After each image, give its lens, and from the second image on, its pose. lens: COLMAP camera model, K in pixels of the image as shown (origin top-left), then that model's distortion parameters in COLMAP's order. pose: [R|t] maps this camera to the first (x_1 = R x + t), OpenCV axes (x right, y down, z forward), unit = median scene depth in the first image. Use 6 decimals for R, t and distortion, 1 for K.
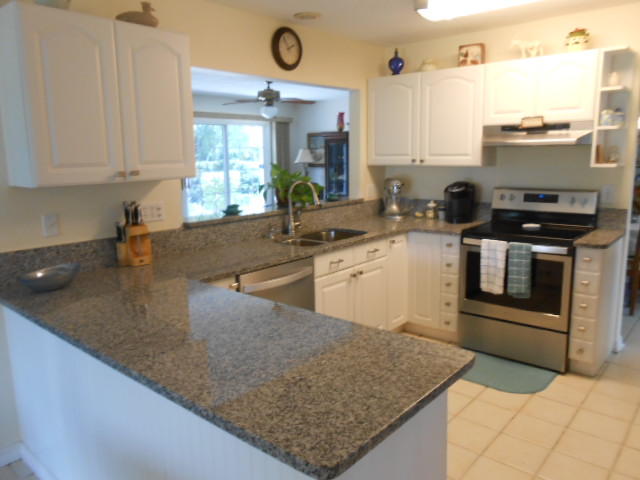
lens RADIAL K [[495.8, 0, 322.9], [0, 495.8, 238.9], [0, 0, 1]] dist [-0.039906, 0.049989]
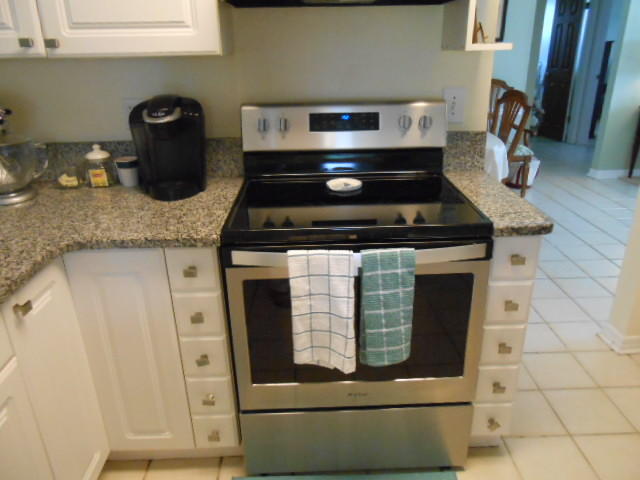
lens RADIAL K [[495.8, 0, 322.9], [0, 495.8, 238.9], [0, 0, 1]] dist [-0.039906, 0.049989]
pose [[0.744653, -0.244765, 0.620953, 0.100415], [0.119559, 0.964201, 0.236688, -0.090509], [-0.656657, -0.102010, 0.747259, 0.653522]]
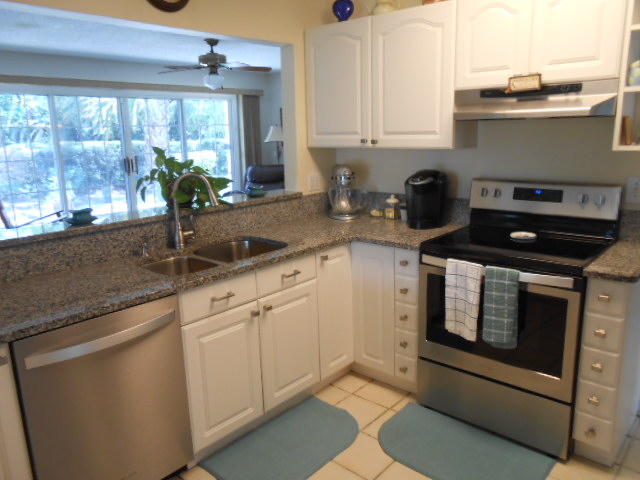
lens RADIAL K [[495.8, 0, 322.9], [0, 495.8, 238.9], [0, 0, 1]] dist [-0.039906, 0.049989]
pose [[0.999780, -0.003873, -0.020624, 0.155608], [0.004800, 0.998971, 0.045106, -0.054136], [0.020428, -0.045195, 0.998769, 0.301260]]
